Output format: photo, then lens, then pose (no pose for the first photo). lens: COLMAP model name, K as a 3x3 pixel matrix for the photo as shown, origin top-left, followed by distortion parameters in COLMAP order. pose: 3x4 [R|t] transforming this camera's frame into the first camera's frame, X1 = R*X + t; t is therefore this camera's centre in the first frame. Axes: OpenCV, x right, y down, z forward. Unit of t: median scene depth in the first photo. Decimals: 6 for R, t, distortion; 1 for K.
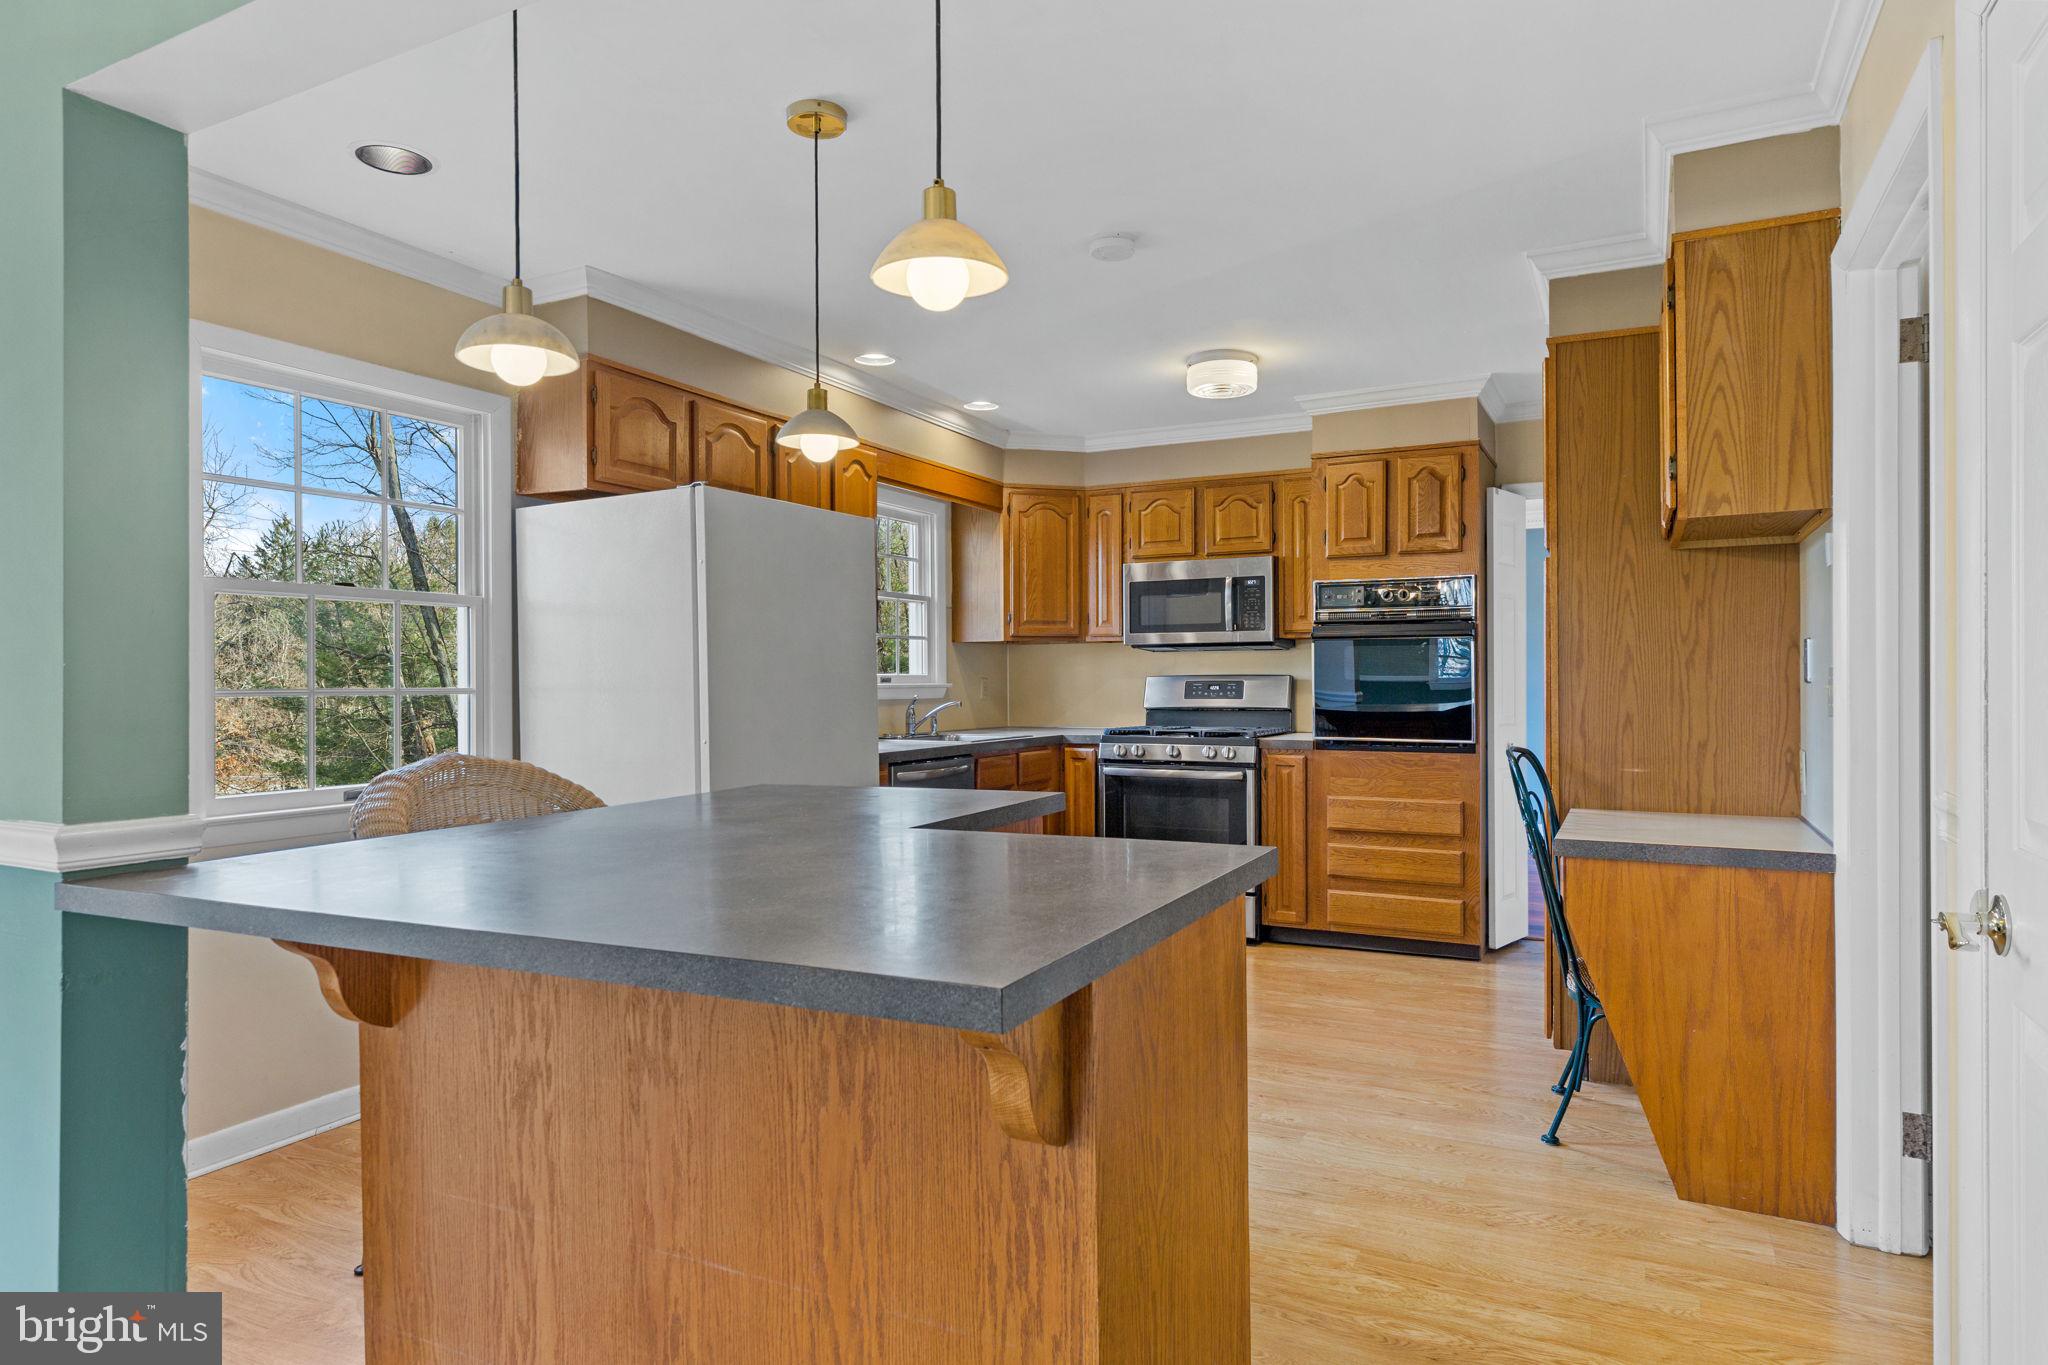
lens RADIAL K [[1190.7, 0, 1024.0], [0, 1190.7, 682.5], [0, 0, 1]] dist [0.001202, 0.000174]
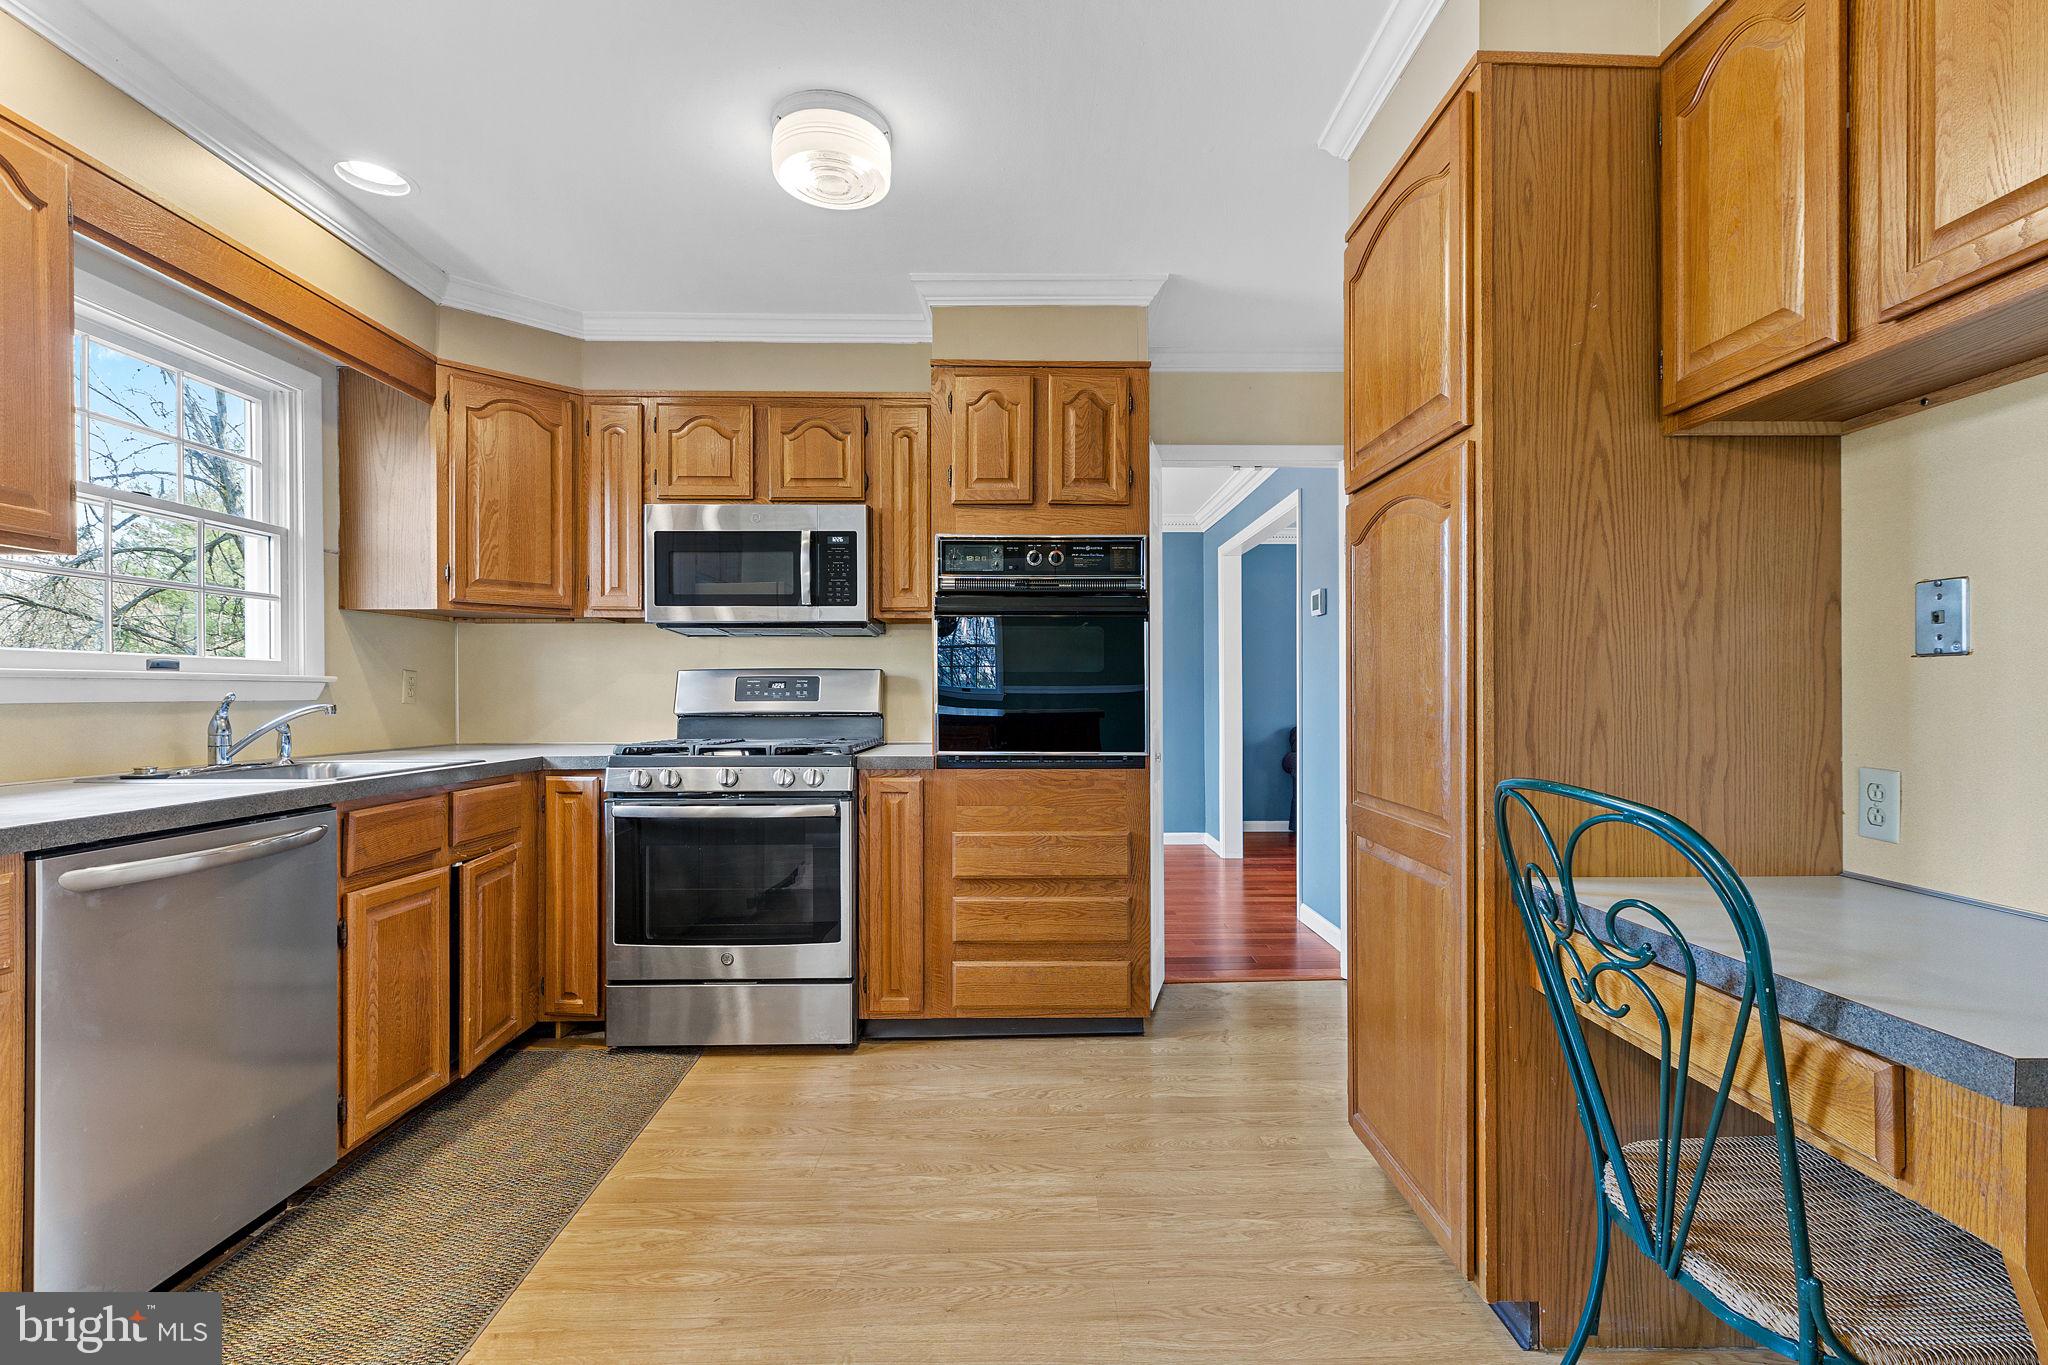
lens RADIAL K [[935.4, 0, 1047.9], [0, 935.4, 694.3], [0, 0, 1]] dist [0.004010, 0.000666]
pose [[0.875459, 0.001748, 0.483289, 0.028471], [-0.000954, 0.999998, -0.001888, 0.011542], [-0.483291, 0.001192, 0.875459, 0.449723]]
